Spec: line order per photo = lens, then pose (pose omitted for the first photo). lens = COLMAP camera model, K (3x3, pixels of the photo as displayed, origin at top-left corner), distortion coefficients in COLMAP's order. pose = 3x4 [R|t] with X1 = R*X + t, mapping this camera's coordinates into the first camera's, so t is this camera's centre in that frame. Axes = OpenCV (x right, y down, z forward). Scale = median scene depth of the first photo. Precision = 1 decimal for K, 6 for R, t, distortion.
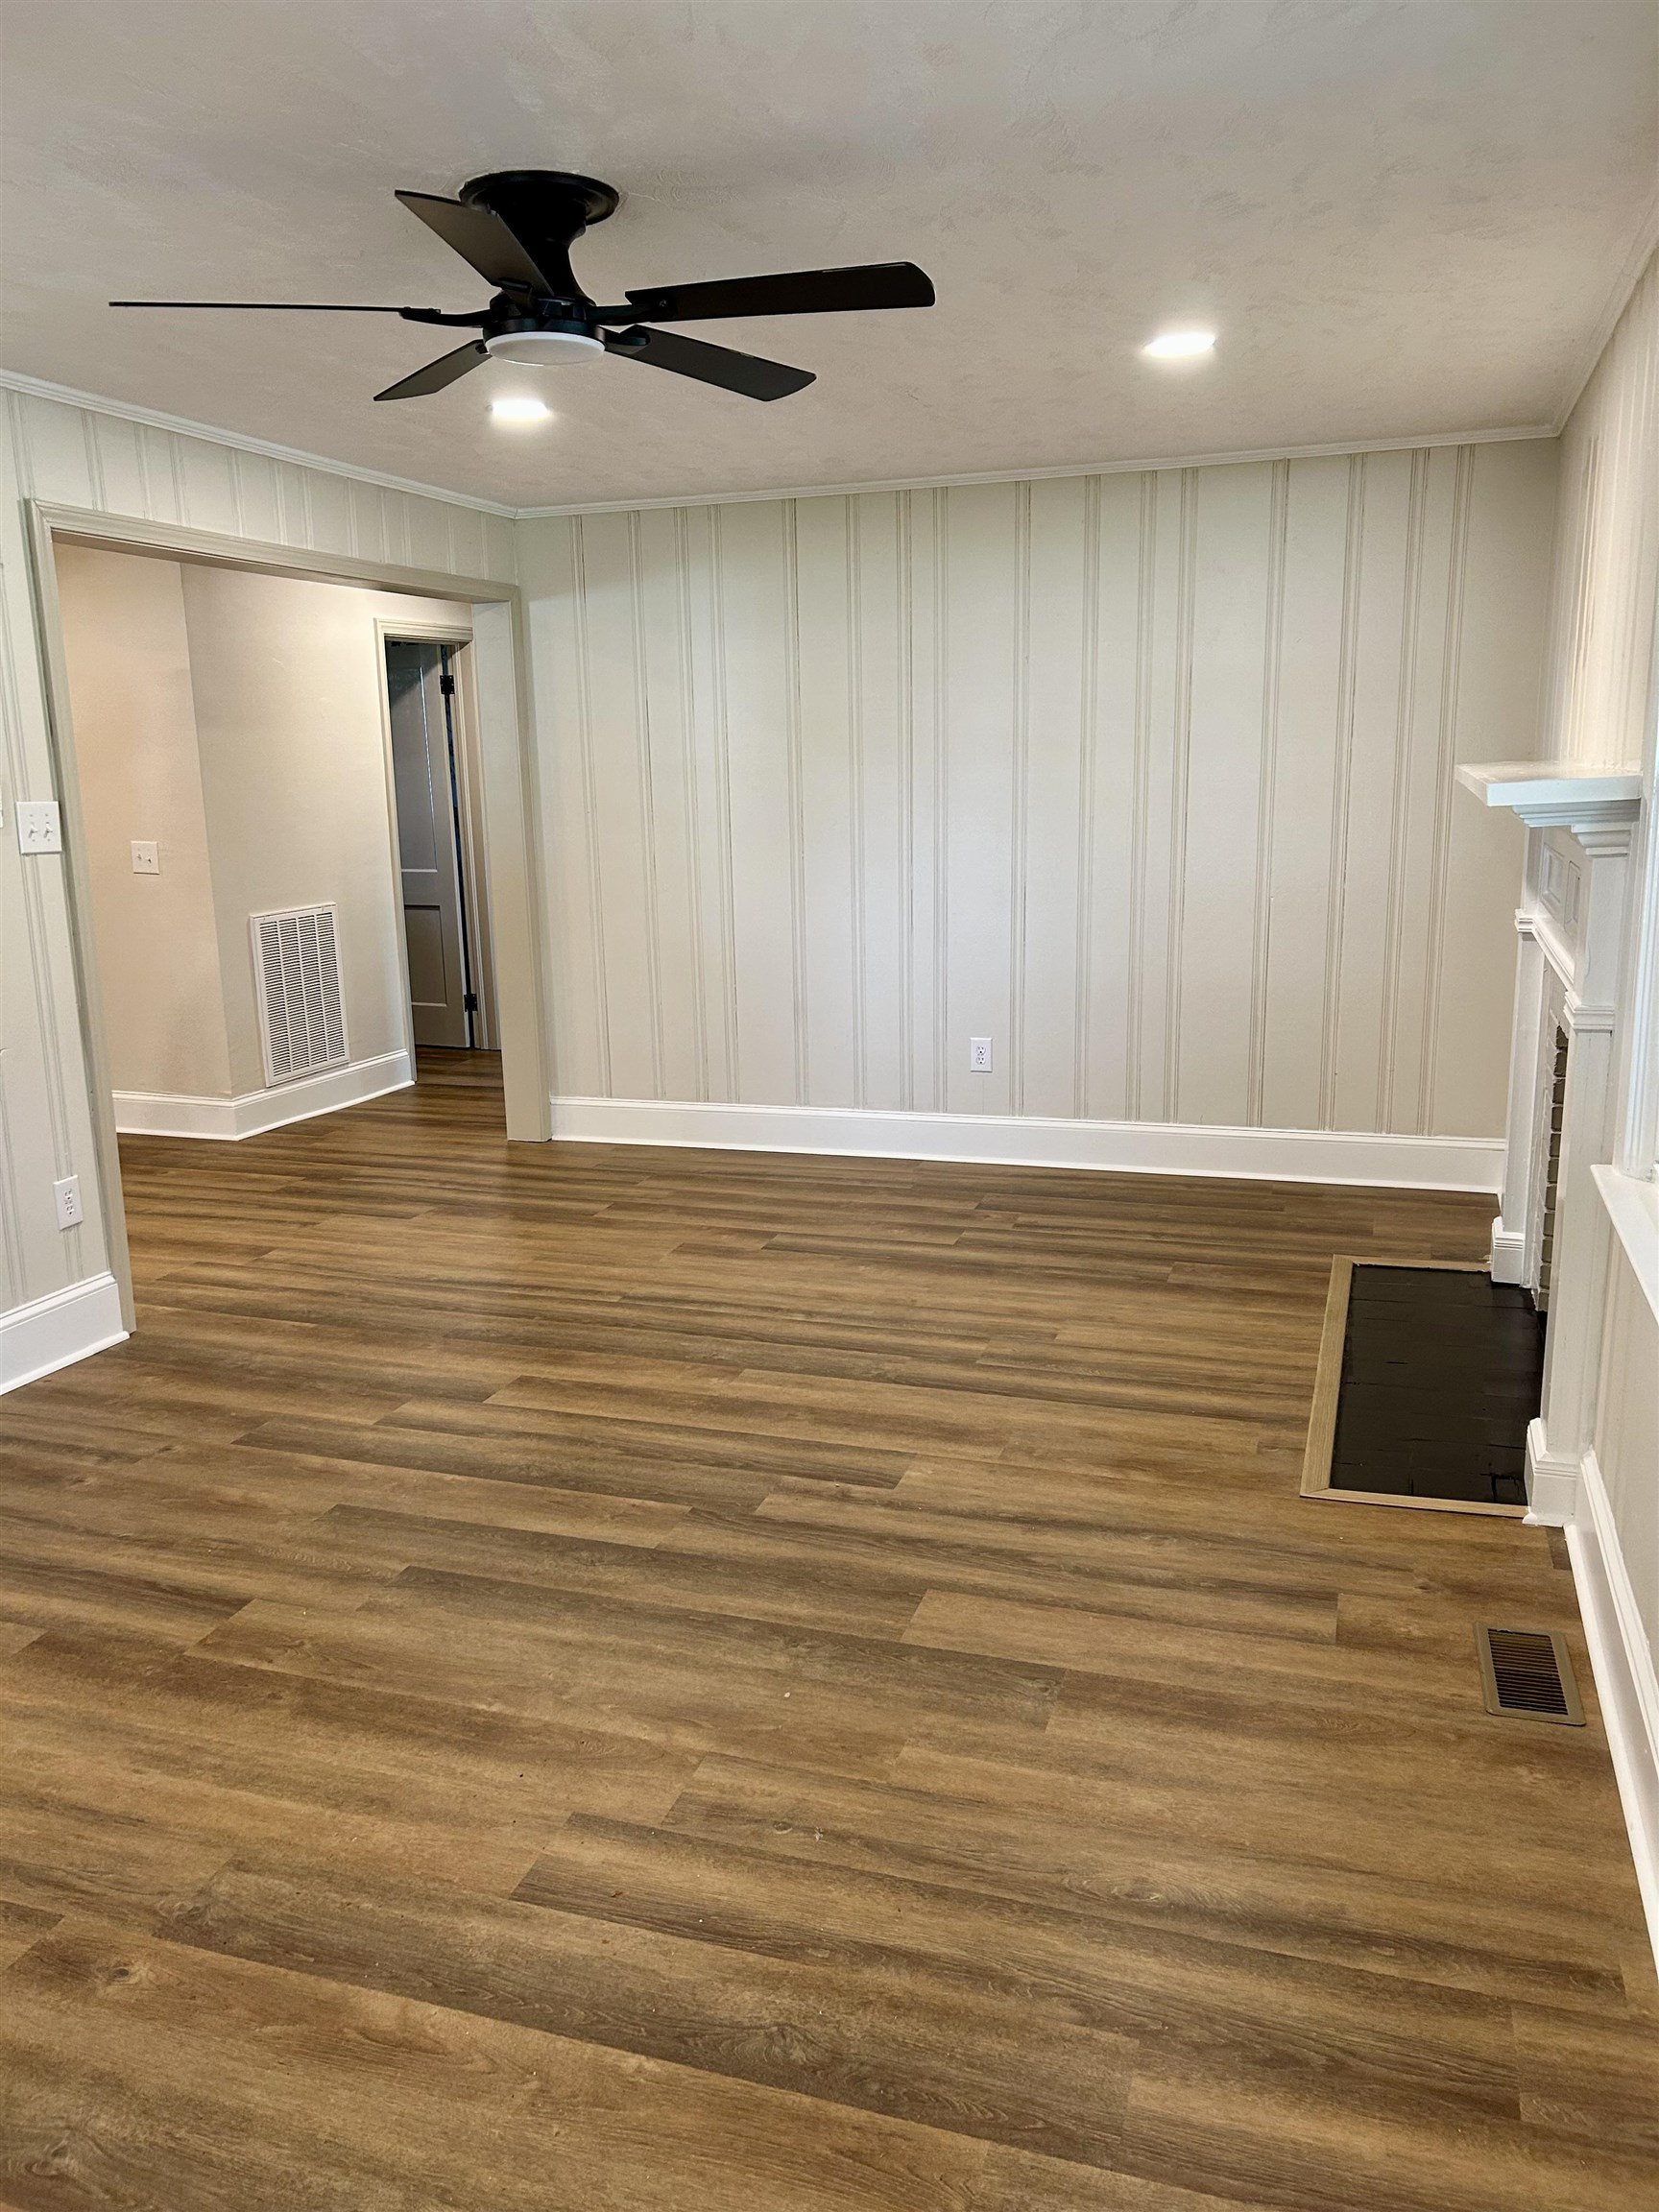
lens RADIAL K [[1661.0, 0, 831.1], [0, 1661.0, 1106.4], [0, 0, 1]] dist [0.024028, -0.035783]
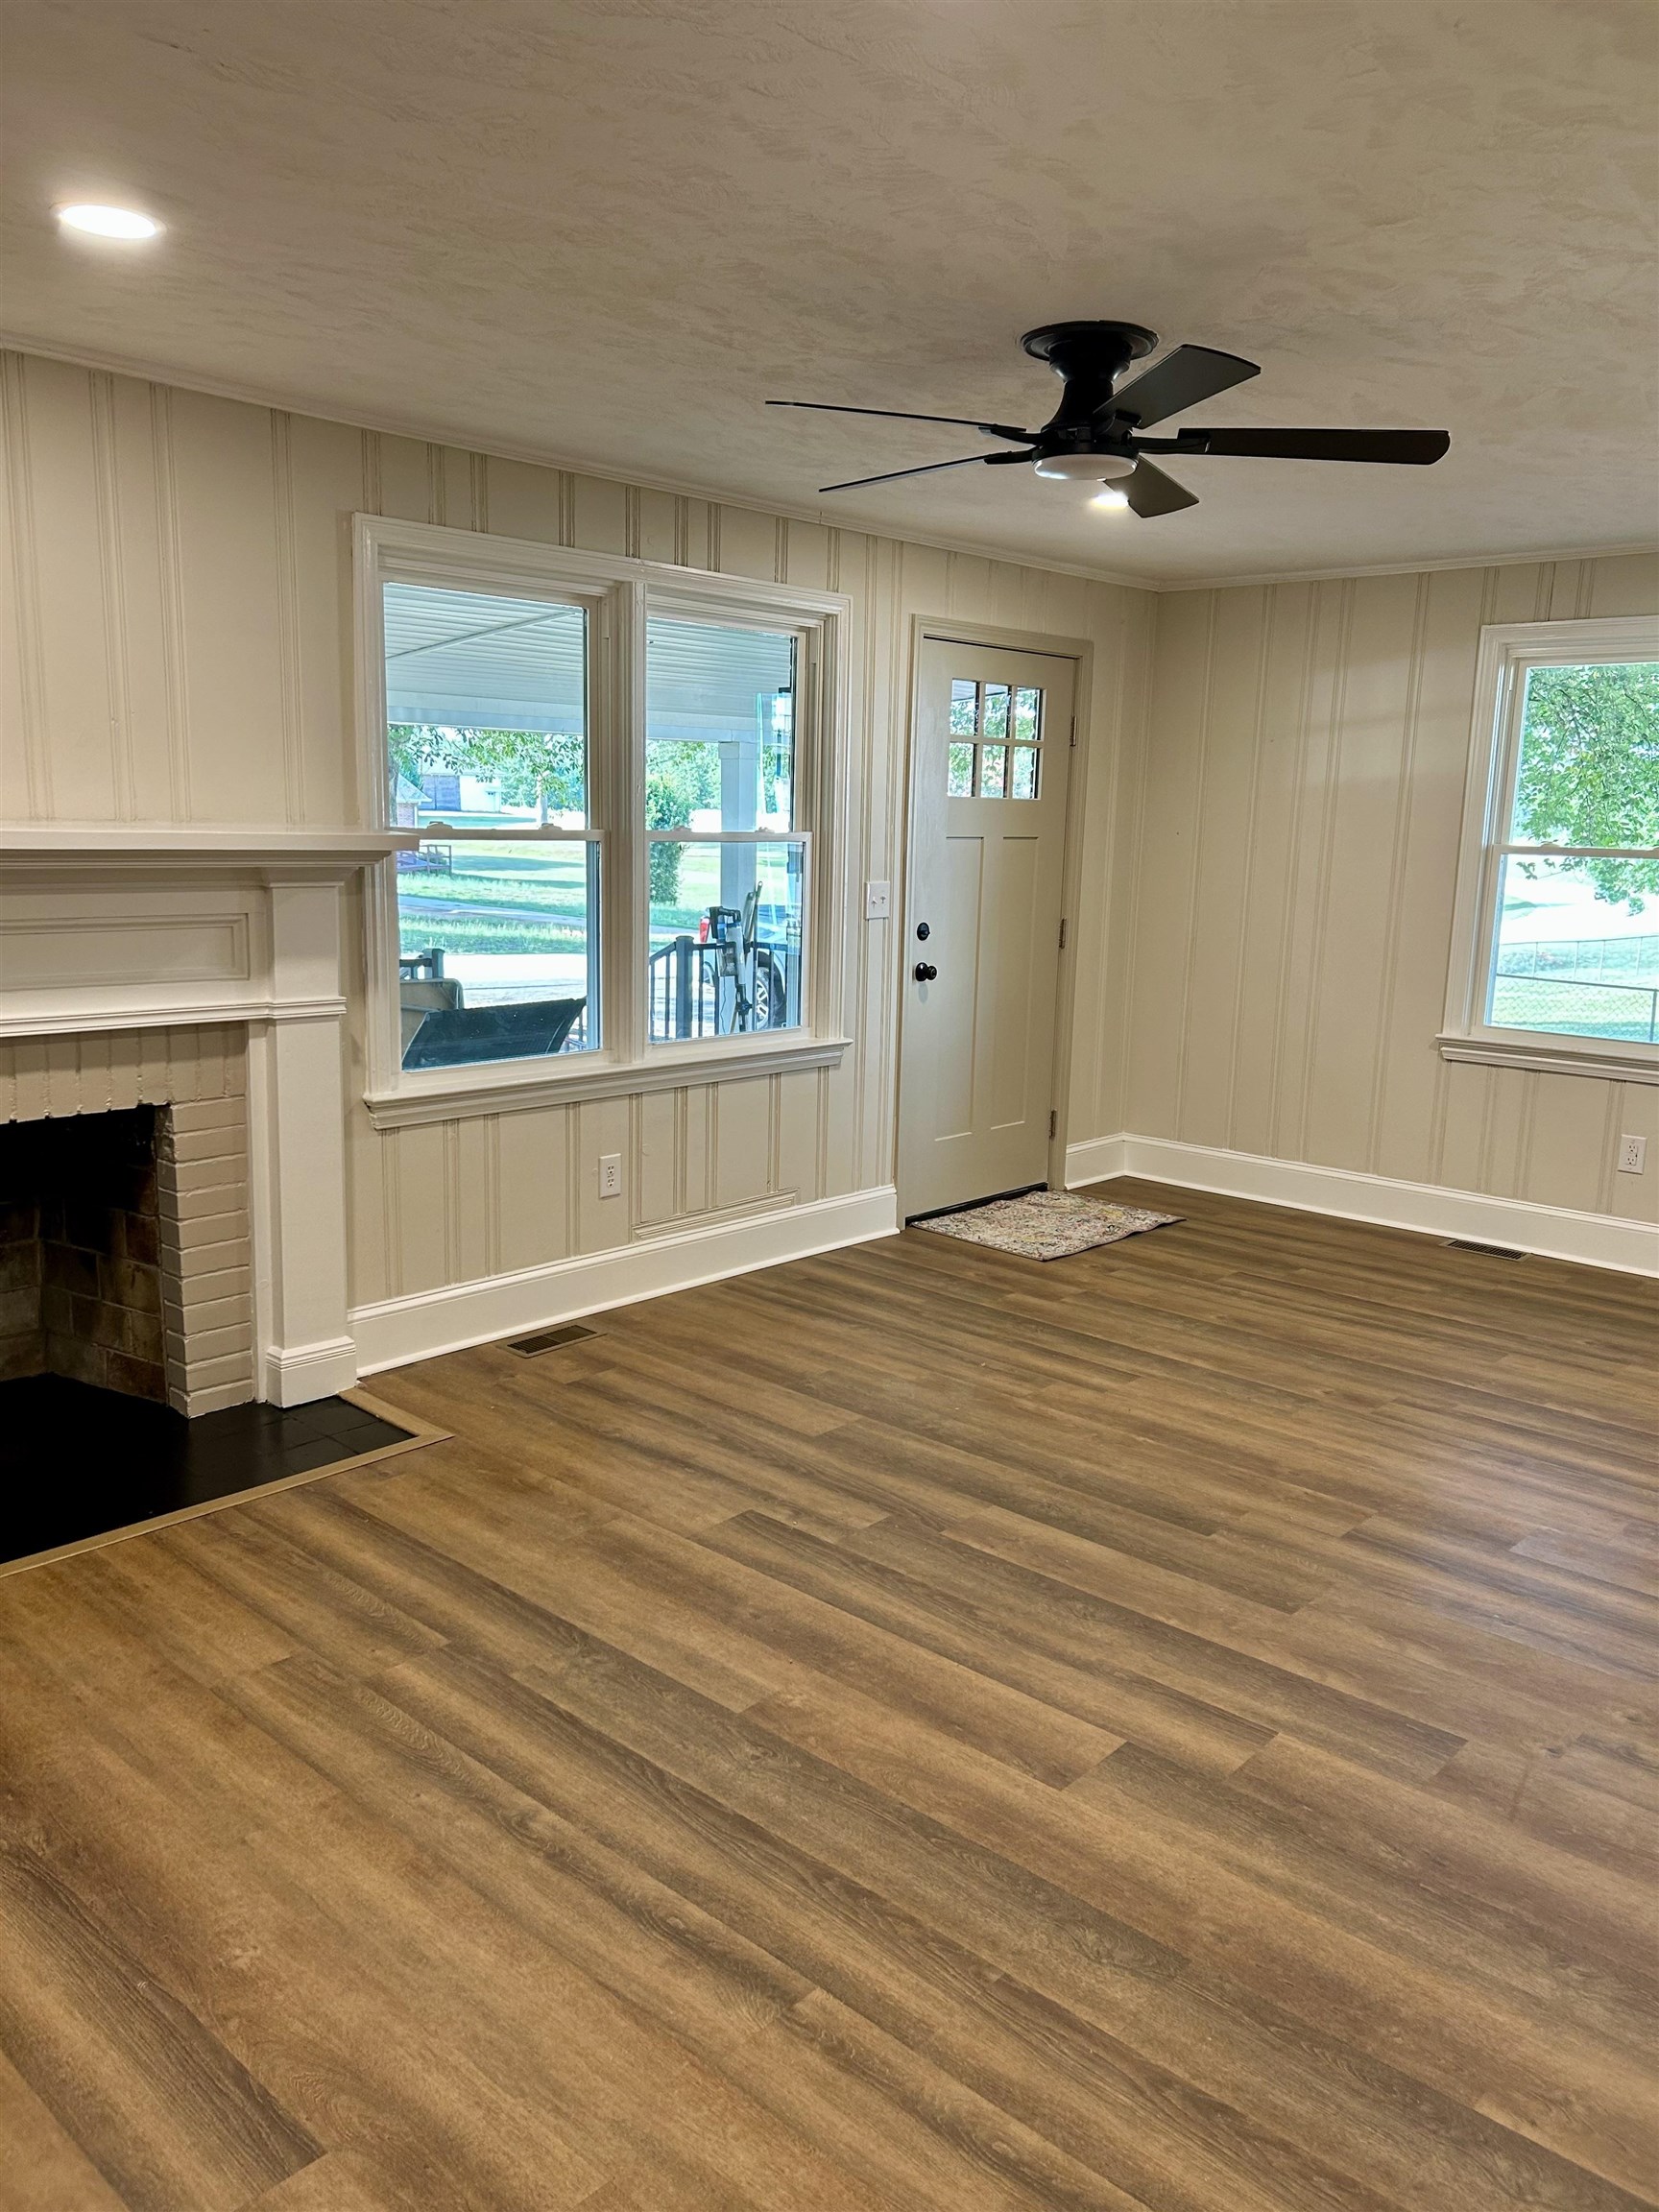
lens RADIAL K [[1661.0, 0, 815.4], [0, 1661.0, 1106.7], [0, 0, 1]] dist [0.024028, -0.035783]
pose [[-0.910248, -0.078016, 0.406648, -0.394407], [0.078112, 0.932102, 0.353673, -0.362939], [-0.406629, 0.353694, -0.842350, 1.724159]]
